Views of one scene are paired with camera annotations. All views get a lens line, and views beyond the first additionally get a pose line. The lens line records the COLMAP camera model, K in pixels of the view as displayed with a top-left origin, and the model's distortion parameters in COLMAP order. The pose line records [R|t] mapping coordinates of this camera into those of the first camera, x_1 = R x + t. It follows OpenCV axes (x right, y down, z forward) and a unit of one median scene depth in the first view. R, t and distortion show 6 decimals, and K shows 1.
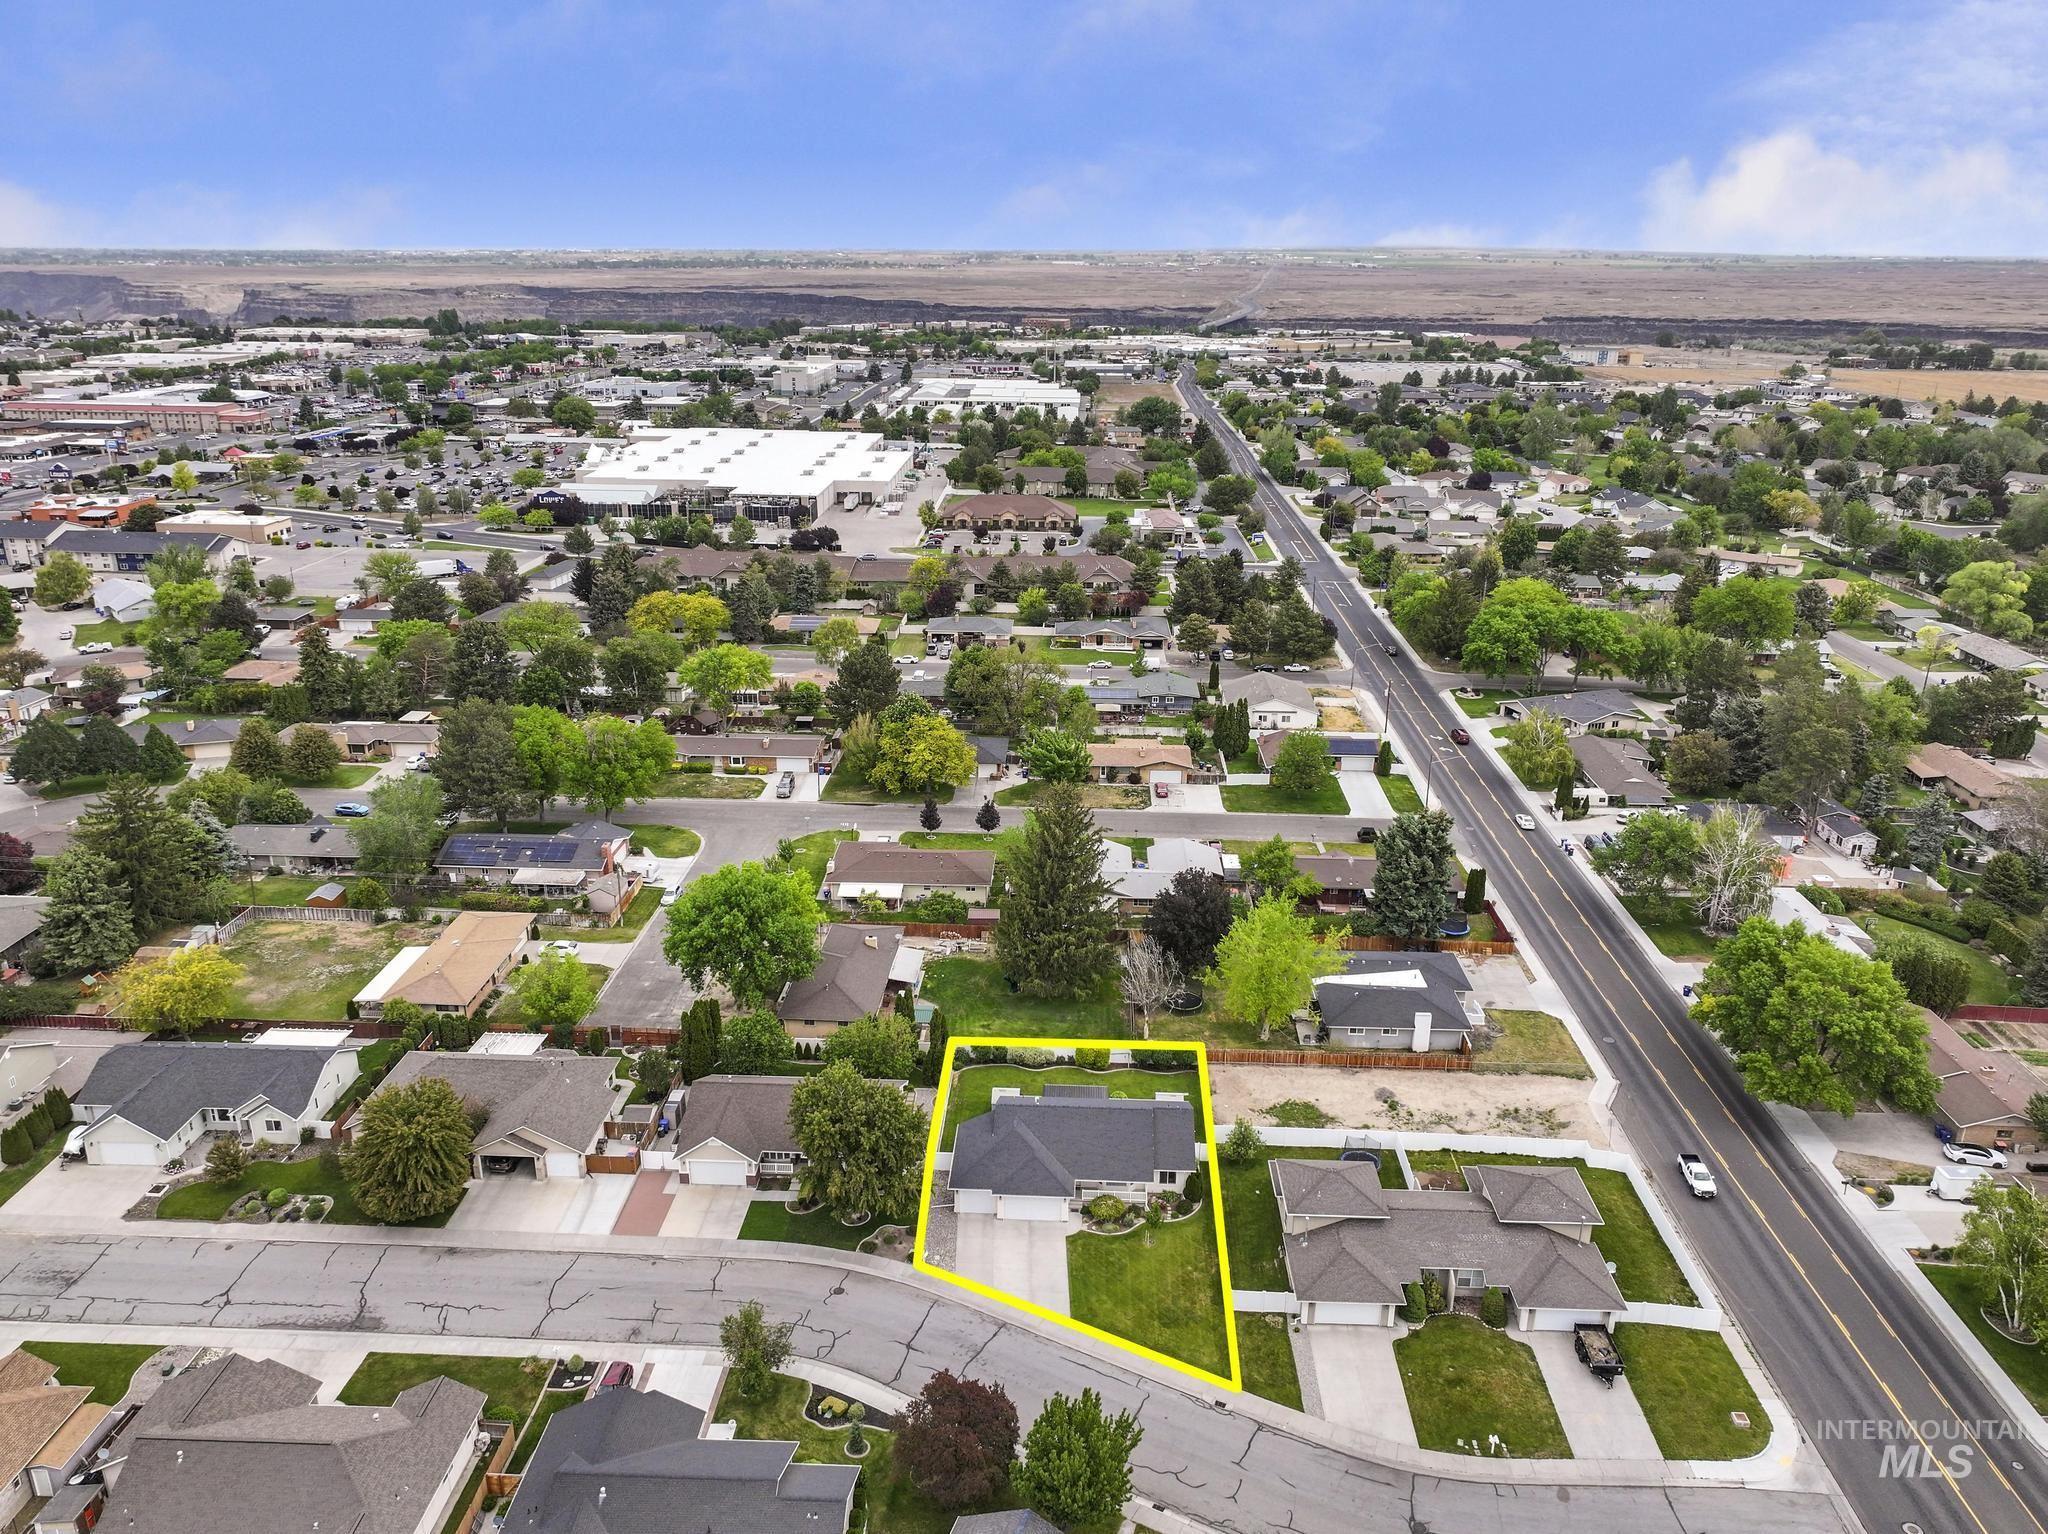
lens RADIAL K [[1469.4, 0, 1024.0], [0, 1469.4, 767.0], [0, 0, 1]] dist [-0.001696, 0.008532]
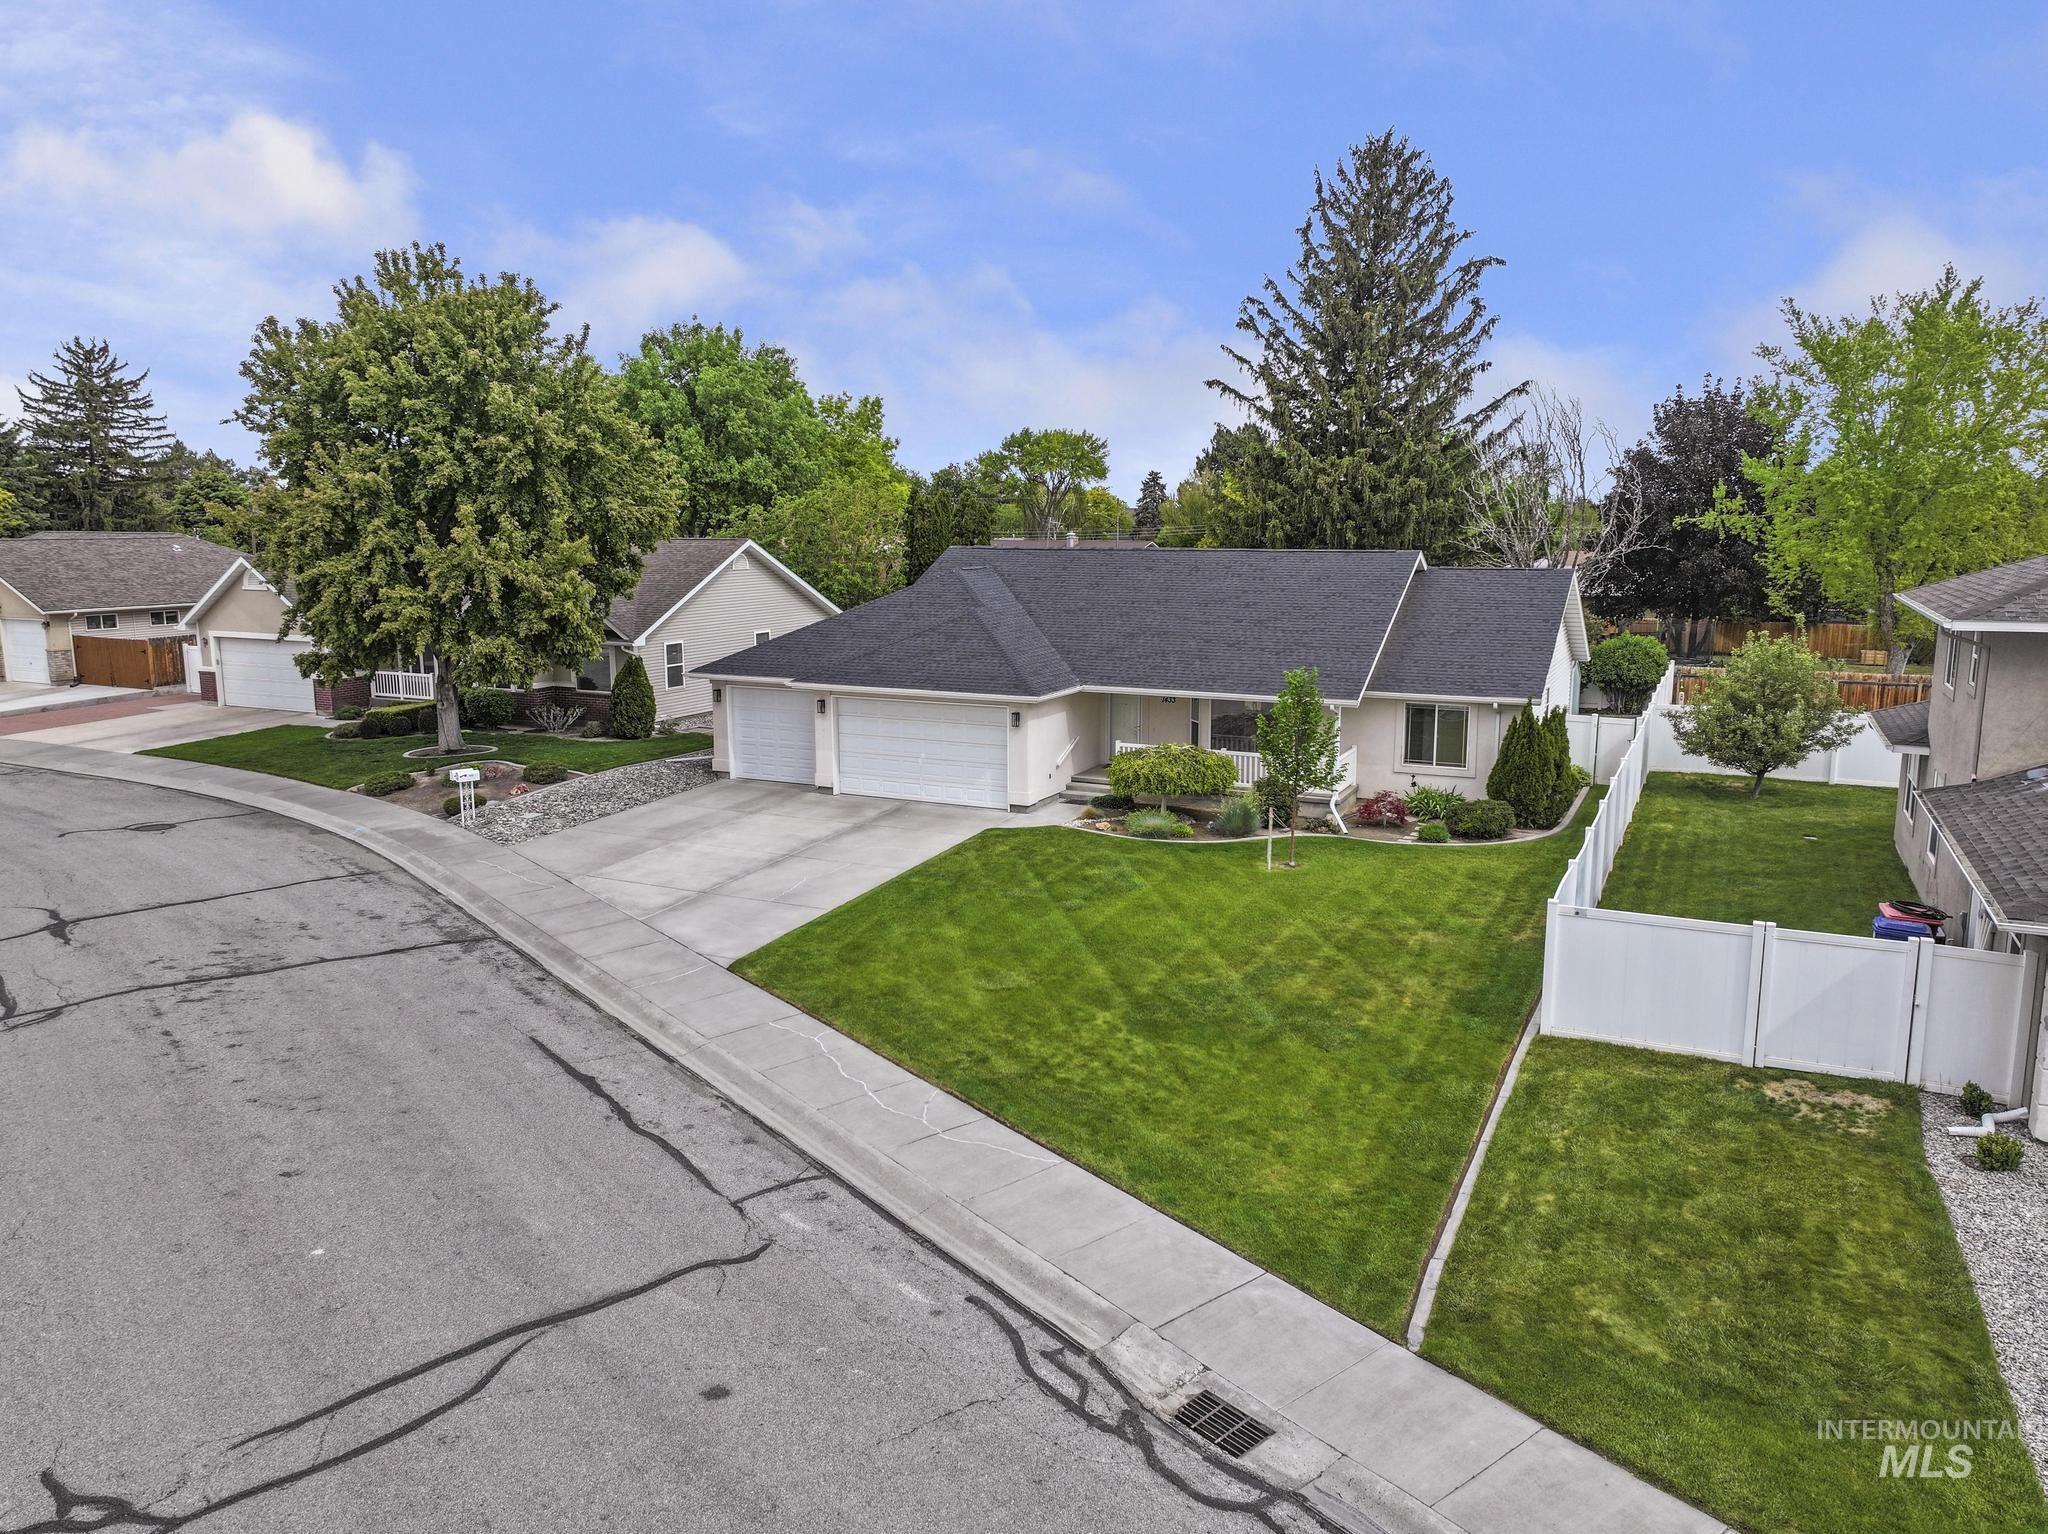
lens RADIAL K [[1442.9, 0, 1024.0], [0, 1442.9, 767.0], [0, 0, 1]] dist [0.008780, 0.005788]
pose [[0.918266, 0.059596, -0.391454, 0.147573], [-0.122615, 0.982813, -0.138003, 0.366617], [0.376501, 0.174721, 0.909791, 0.806798]]
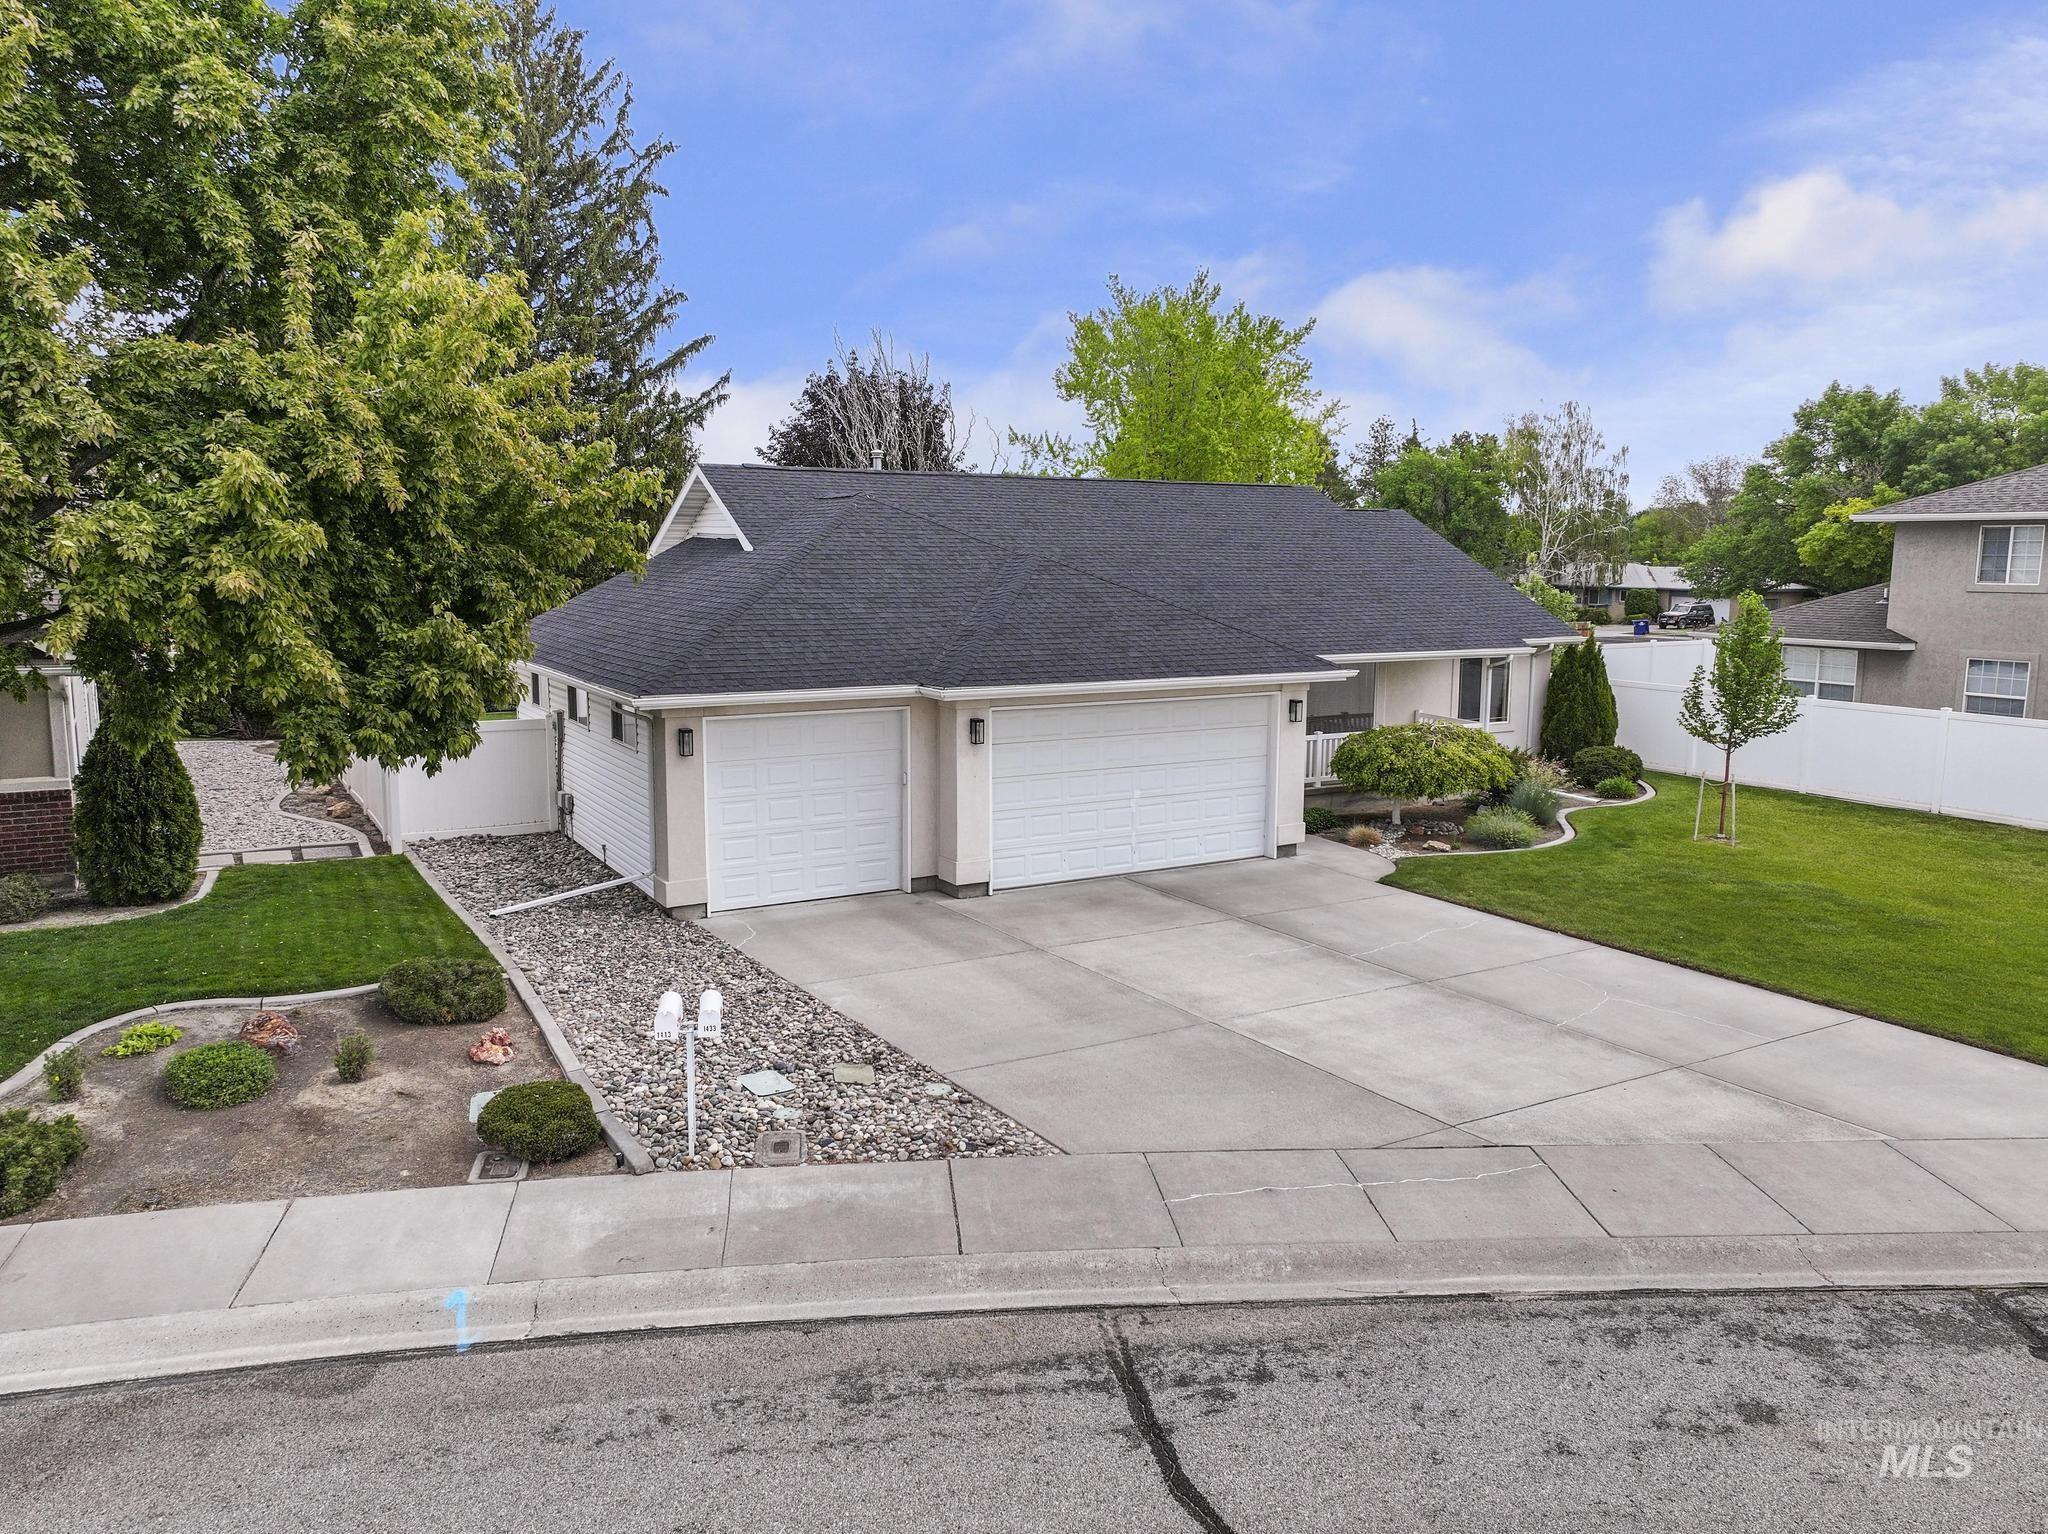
lens RADIAL K [[1469.4, 0, 1024.0], [0, 1469.4, 767.0], [0, 0, 1]] dist [-0.001696, 0.008532]
pose [[0.836916, -0.082152, 0.541131, -0.103625], [0.179249, 0.975288, -0.129164, 0.342389], [-0.517148, 0.205097, 0.830959, 0.932448]]
